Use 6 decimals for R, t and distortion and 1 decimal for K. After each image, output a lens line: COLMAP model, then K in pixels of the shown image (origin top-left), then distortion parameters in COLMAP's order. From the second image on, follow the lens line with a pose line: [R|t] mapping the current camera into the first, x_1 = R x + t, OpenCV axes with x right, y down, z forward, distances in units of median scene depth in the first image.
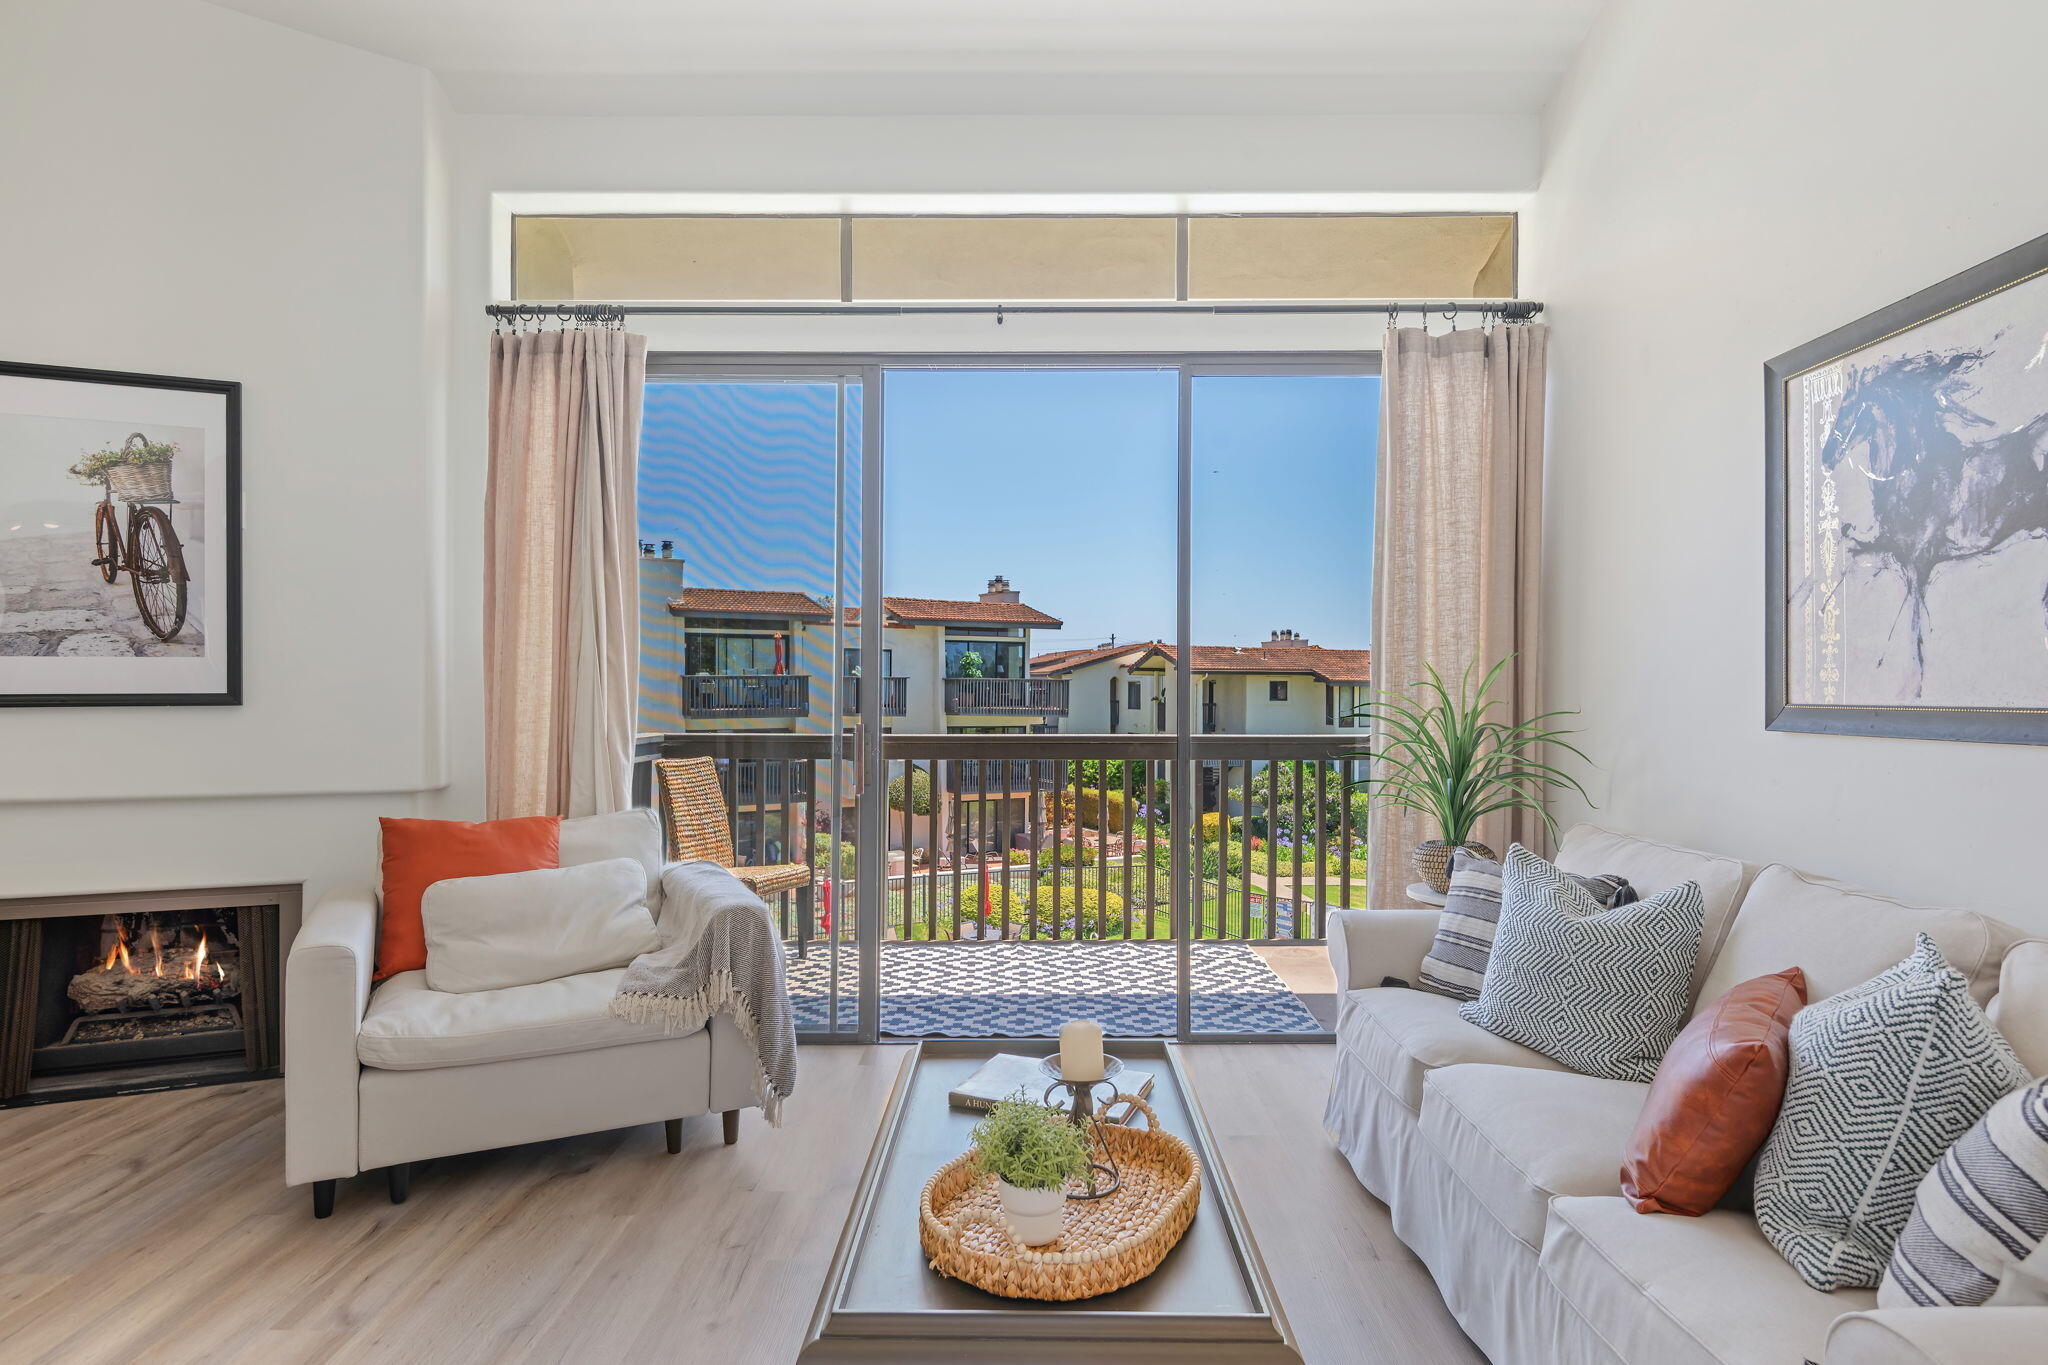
lens RADIAL K [[1110.0, 0, 1013.6], [0, 1110.0, 695.5], [0, 0, 1]] dist [-0.007734, 0.000259]
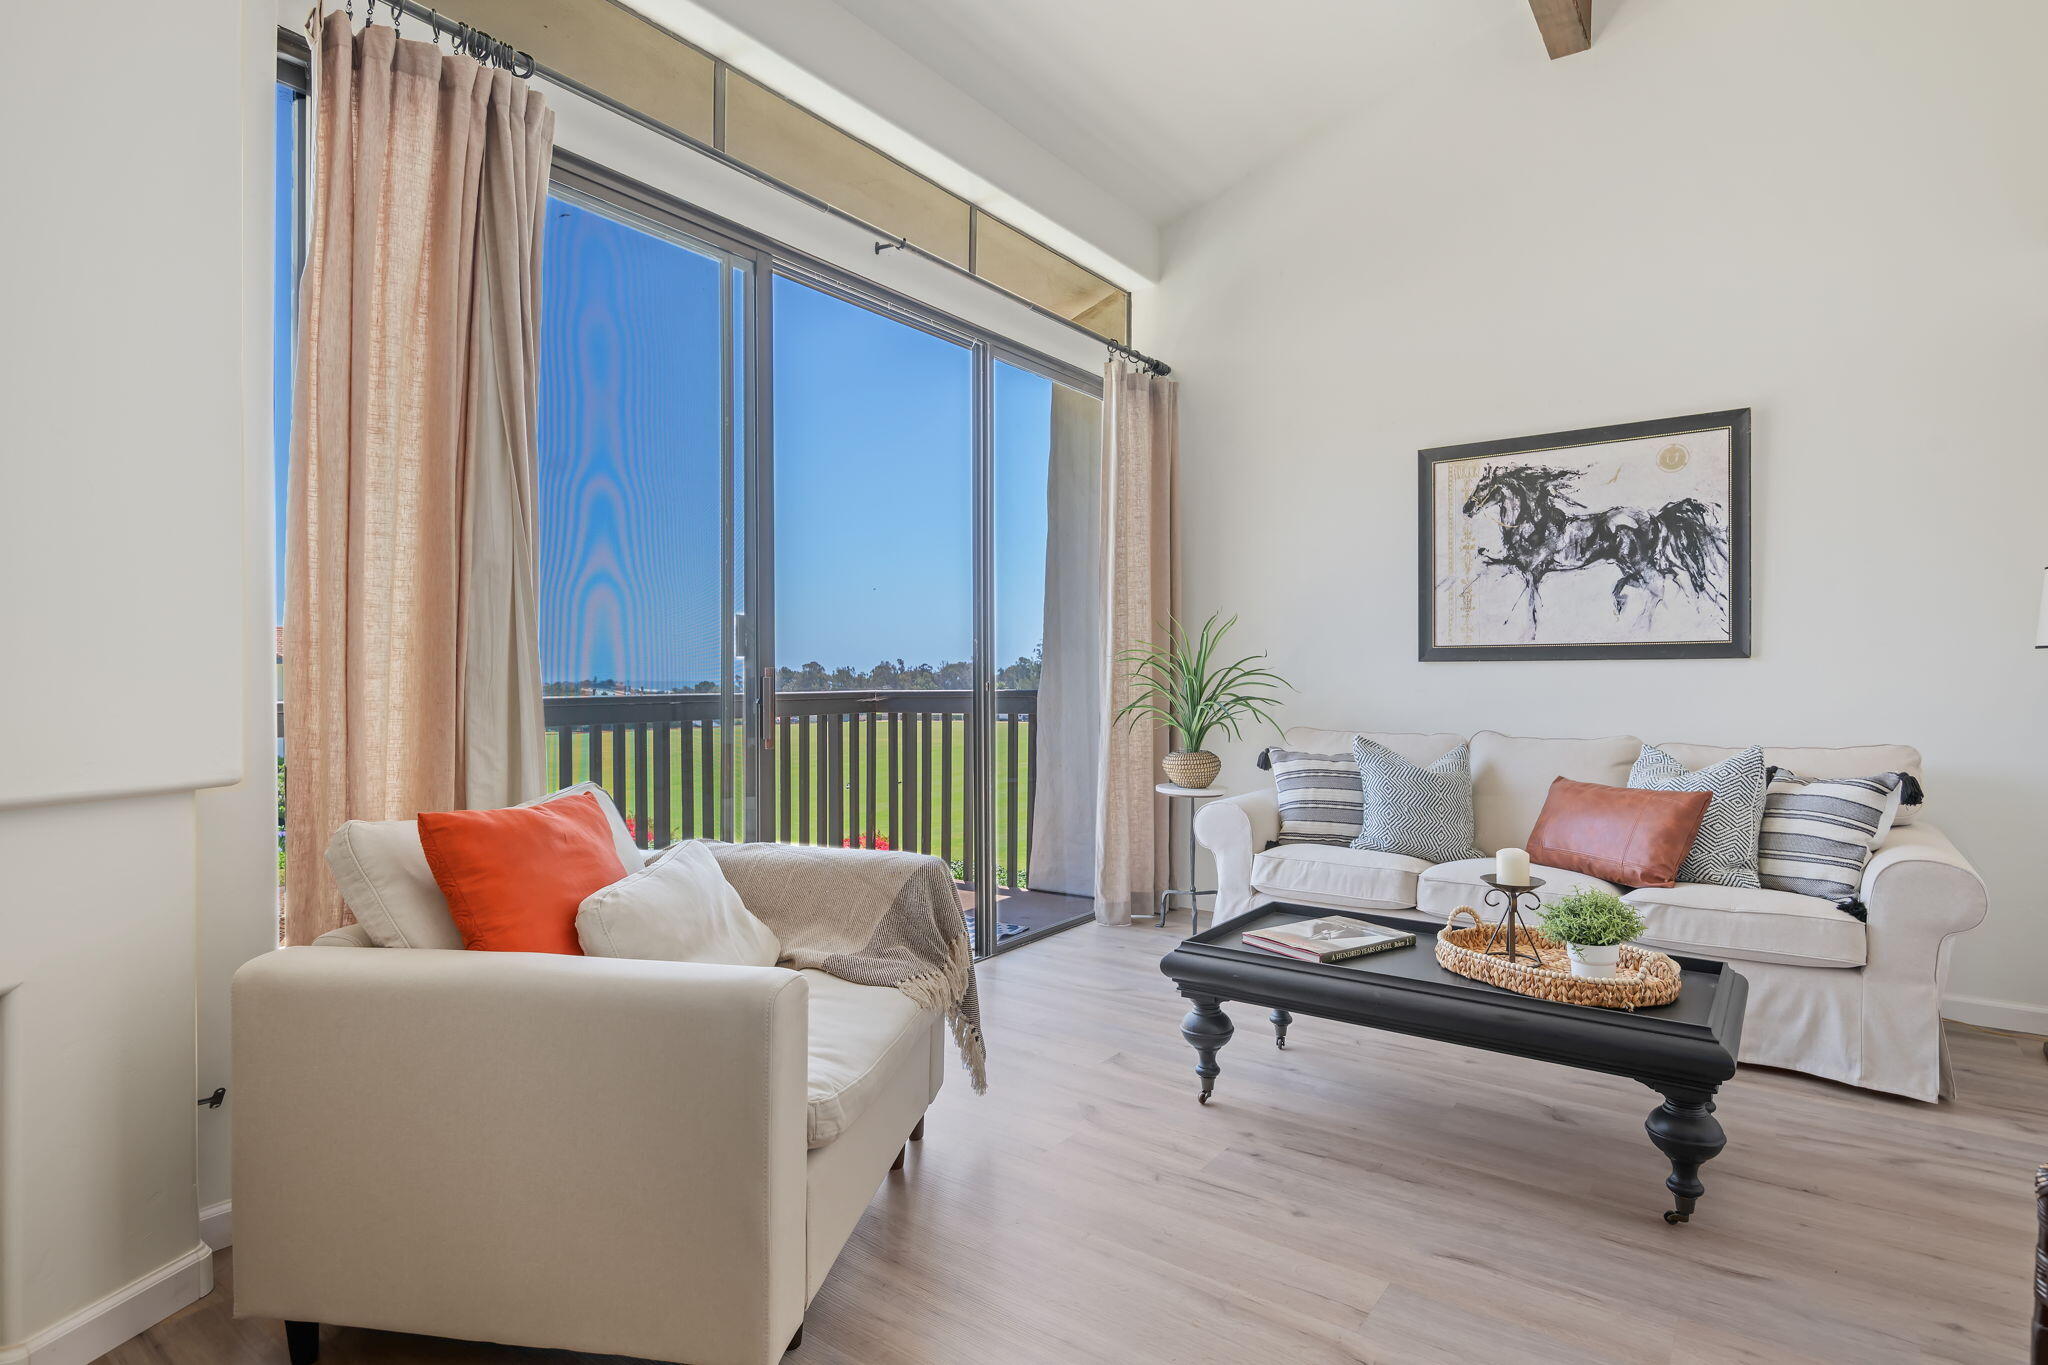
lens RADIAL K [[1047.8, 0, 1041.4], [0, 1047.8, 683.6], [0, 0, 1]] dist [0.008594, -0.002511]
pose [[0.574204, -0.011394, 0.818633, -0.692638], [0.008786, 0.999931, 0.007754, 0.032618], [-0.818665, 0.002740, 0.574265, 0.366169]]
